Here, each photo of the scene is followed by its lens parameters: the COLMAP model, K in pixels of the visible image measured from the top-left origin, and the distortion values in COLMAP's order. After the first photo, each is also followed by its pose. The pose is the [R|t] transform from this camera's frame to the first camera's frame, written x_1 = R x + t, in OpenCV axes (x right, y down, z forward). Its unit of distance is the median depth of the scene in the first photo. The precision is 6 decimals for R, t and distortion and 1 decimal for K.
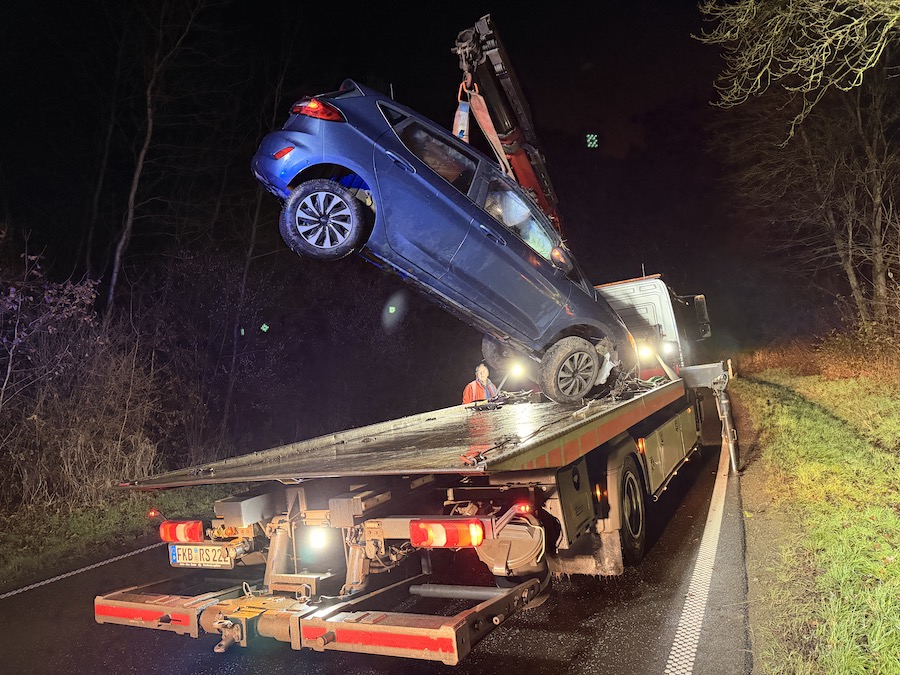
lens RADIAL K [[616.5, 0, 452.8], [0, 616.5, 336.8], [0, 0, 1]] dist [0.046230, -0.046887]
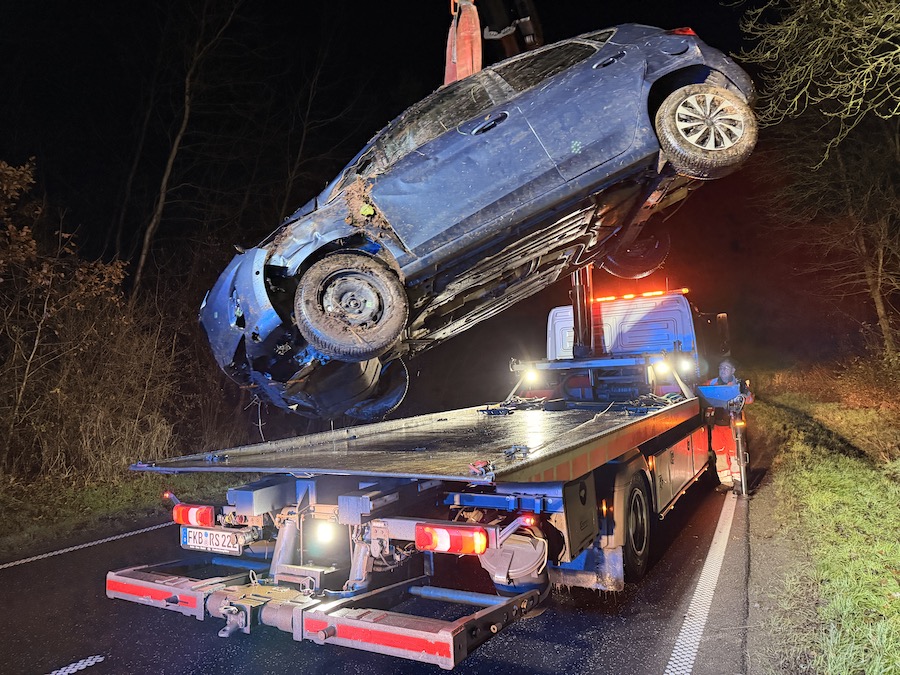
lens RADIAL K [[616.5, 0, 451.6], [0, 616.5, 339.8], [0, 0, 1]] dist [0.046230, -0.046887]
pose [[0.997280, 0.067815, -0.028867, -0.000503], [-0.067684, 0.997692, 0.005481, -0.004670], [0.029172, -0.003512, 0.999568, -0.005673]]
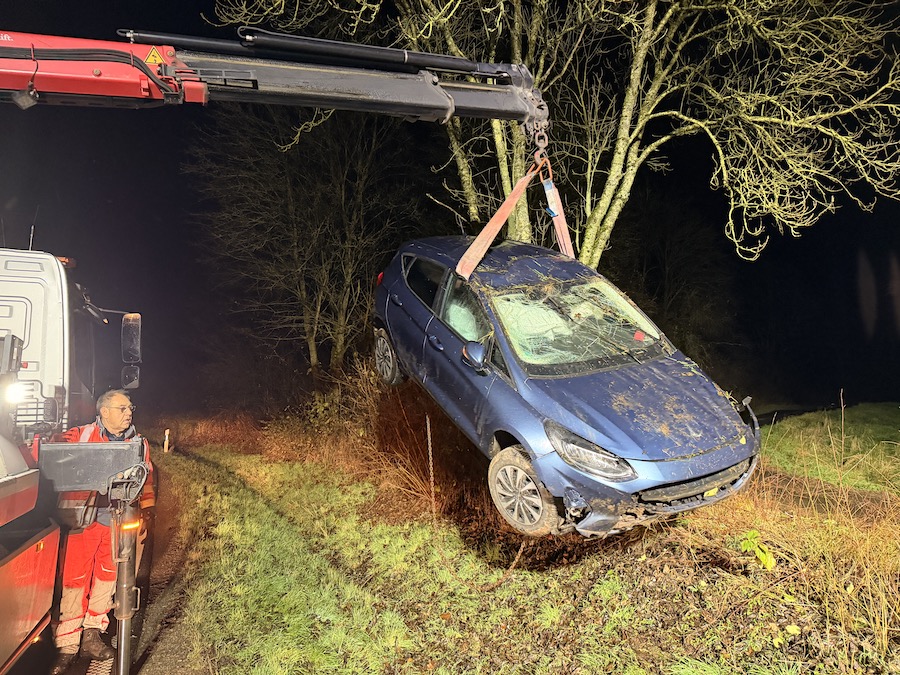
lens RADIAL K [[616.5, 0, 450.6], [0, 616.5, 343.9], [0, 0, 1]] dist [0.046230, -0.046887]
pose [[0.663831, 0.190217, 0.723288, 0.299104], [-0.117718, 0.981635, -0.150118, 0.017486], [-0.738560, 0.014509, 0.674032, 0.646488]]
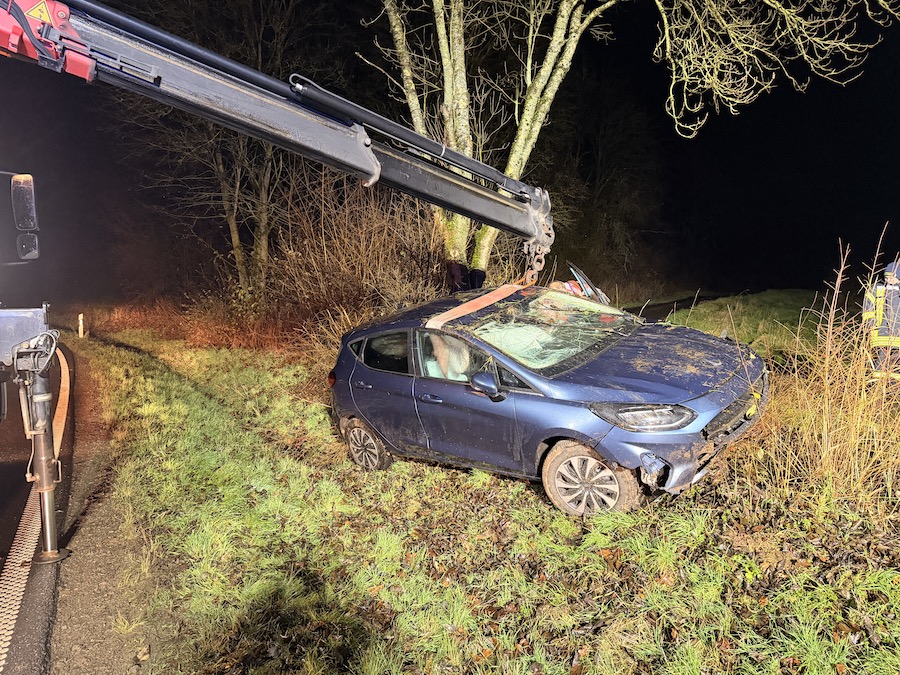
lens RADIAL K [[616.5, 0, 448.5], [0, 616.5, 340.2], [0, 0, 1]] dist [0.046230, -0.046887]
pose [[0.579410, 0.058135, 0.812960, 0.312181], [-0.114425, 0.993376, 0.010515, 0.034562], [-0.806964, -0.099115, 0.582225, 0.662993]]
